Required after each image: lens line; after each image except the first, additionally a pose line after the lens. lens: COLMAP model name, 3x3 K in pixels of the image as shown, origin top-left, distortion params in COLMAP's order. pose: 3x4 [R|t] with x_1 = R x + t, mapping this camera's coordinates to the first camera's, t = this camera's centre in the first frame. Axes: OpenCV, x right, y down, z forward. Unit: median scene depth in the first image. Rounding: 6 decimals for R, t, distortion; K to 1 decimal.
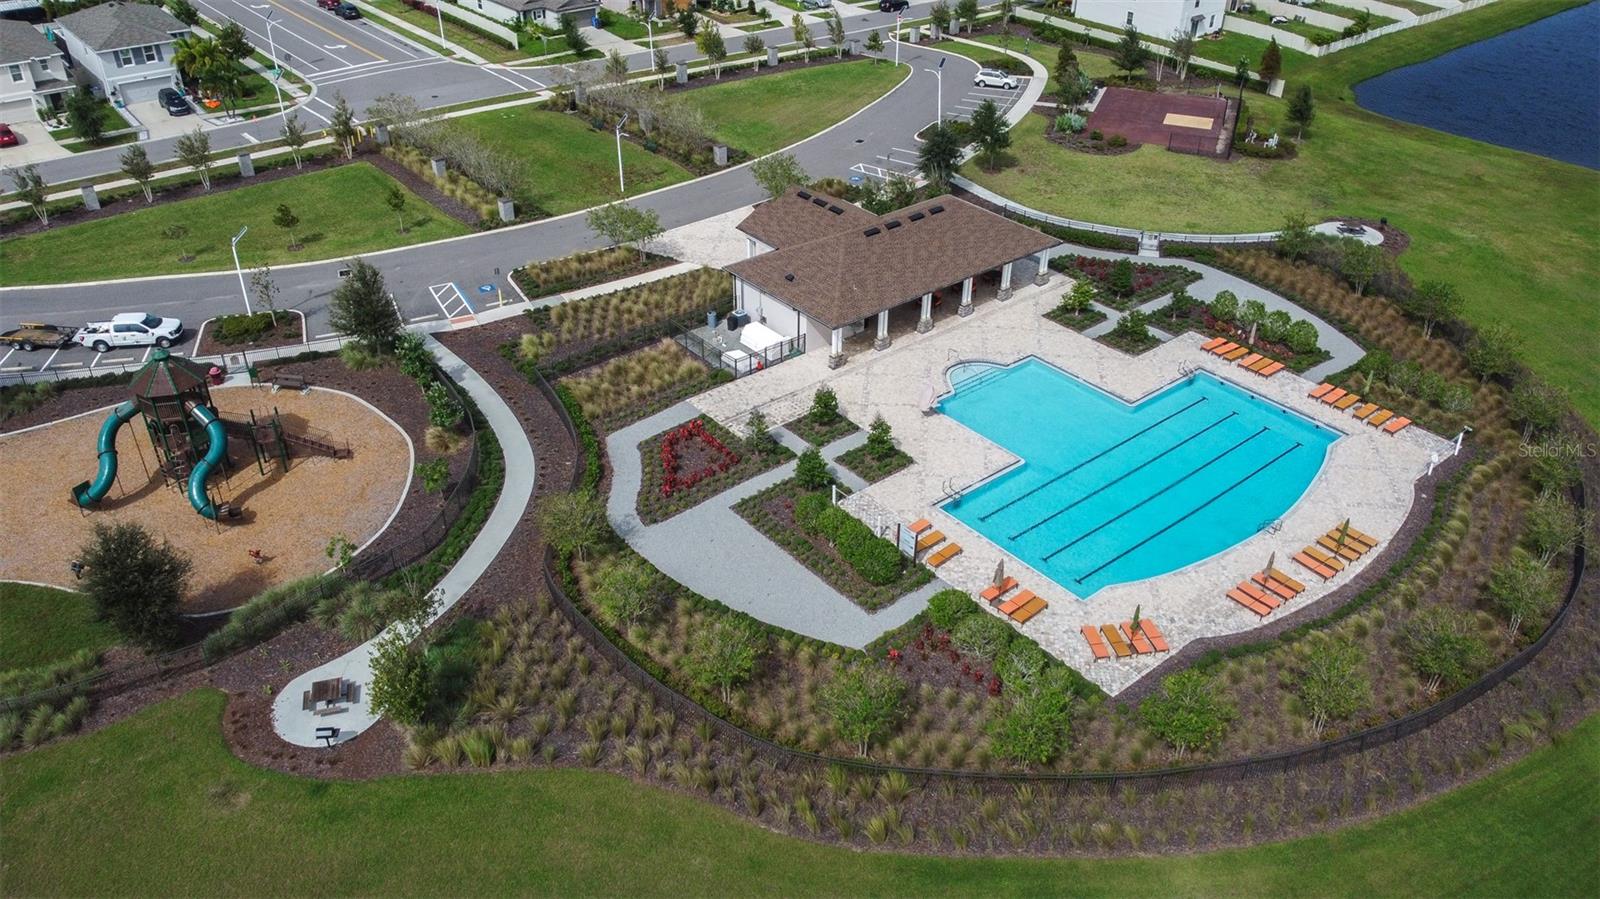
lens RADIAL K [[1218.6, 0, 790.3], [0, 1218.6, 442.0], [0, 0, 1]] dist [-0.001726, 0.003033]
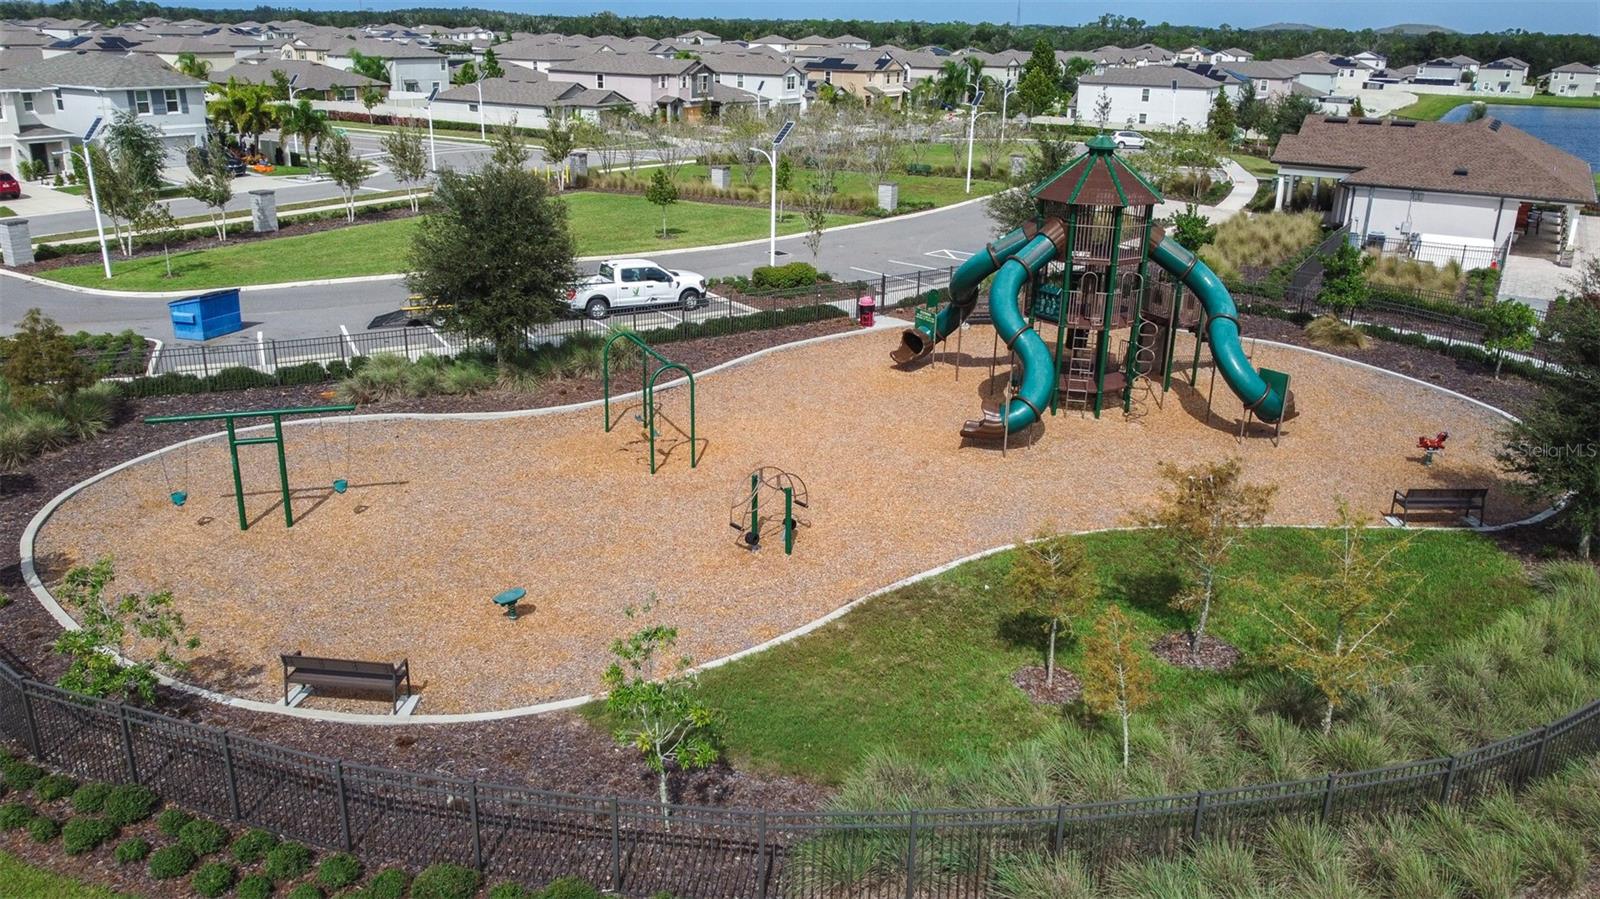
lens RADIAL K [[1218.6, 0, 790.3], [0, 1218.6, 442.0], [0, 0, 1]] dist [-0.001726, 0.003033]
pose [[0.941553, -0.098183, 0.322238, -0.689897], [0.169609, 0.964658, -0.201662, 0.119391], [-0.291050, 0.244530, 0.924930, 0.461202]]
